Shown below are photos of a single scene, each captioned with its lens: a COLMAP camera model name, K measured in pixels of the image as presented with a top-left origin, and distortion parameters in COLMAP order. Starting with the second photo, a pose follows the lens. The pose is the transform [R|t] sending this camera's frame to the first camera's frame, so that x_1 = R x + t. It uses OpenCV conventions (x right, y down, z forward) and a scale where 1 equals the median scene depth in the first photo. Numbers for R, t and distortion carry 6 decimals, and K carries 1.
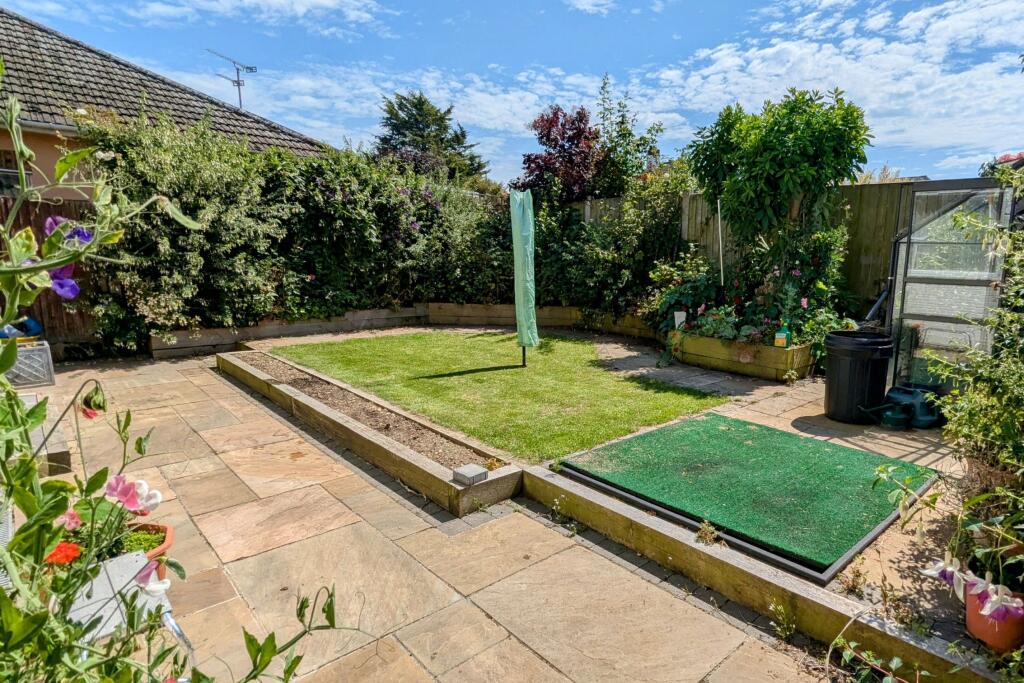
lens RADIAL K [[577.0, 0, 512.0], [0, 577.0, 341.5], [0, 0, 1]] dist [0.001247, 0.000277]
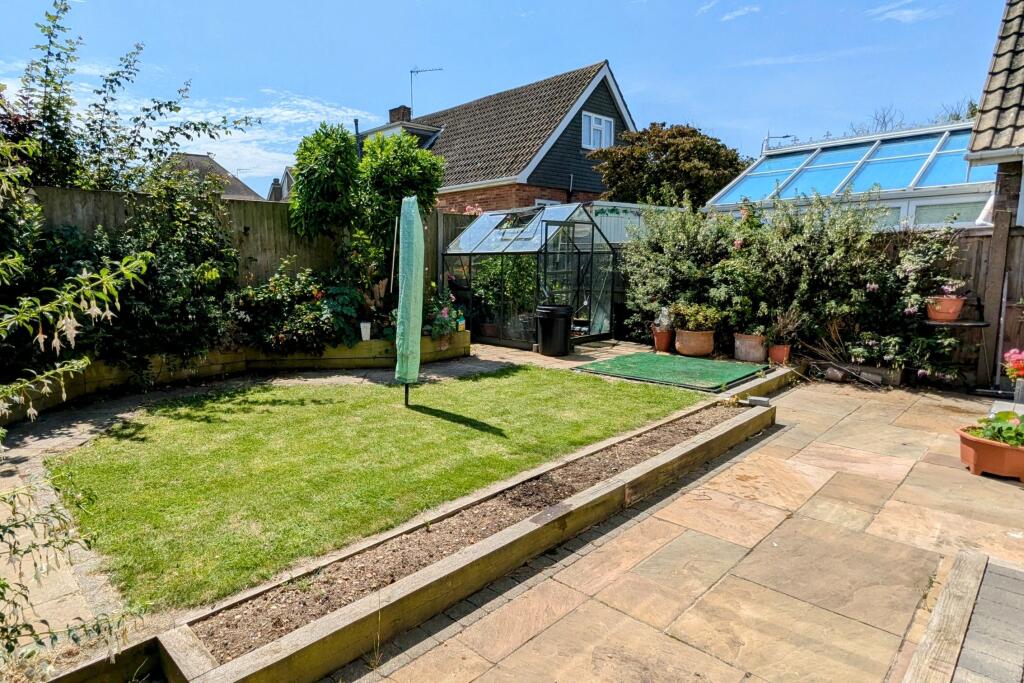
lens RADIAL K [[577.0, 0, 512.0], [0, 577.0, 341.5], [0, 0, 1]] dist [0.001247, 0.000277]
pose [[-0.082740, -0.166926, 0.982492, -1.228417], [0.172117, 0.968664, 0.179072, -0.264424], [-0.981596, 0.183920, -0.051416, 1.356461]]
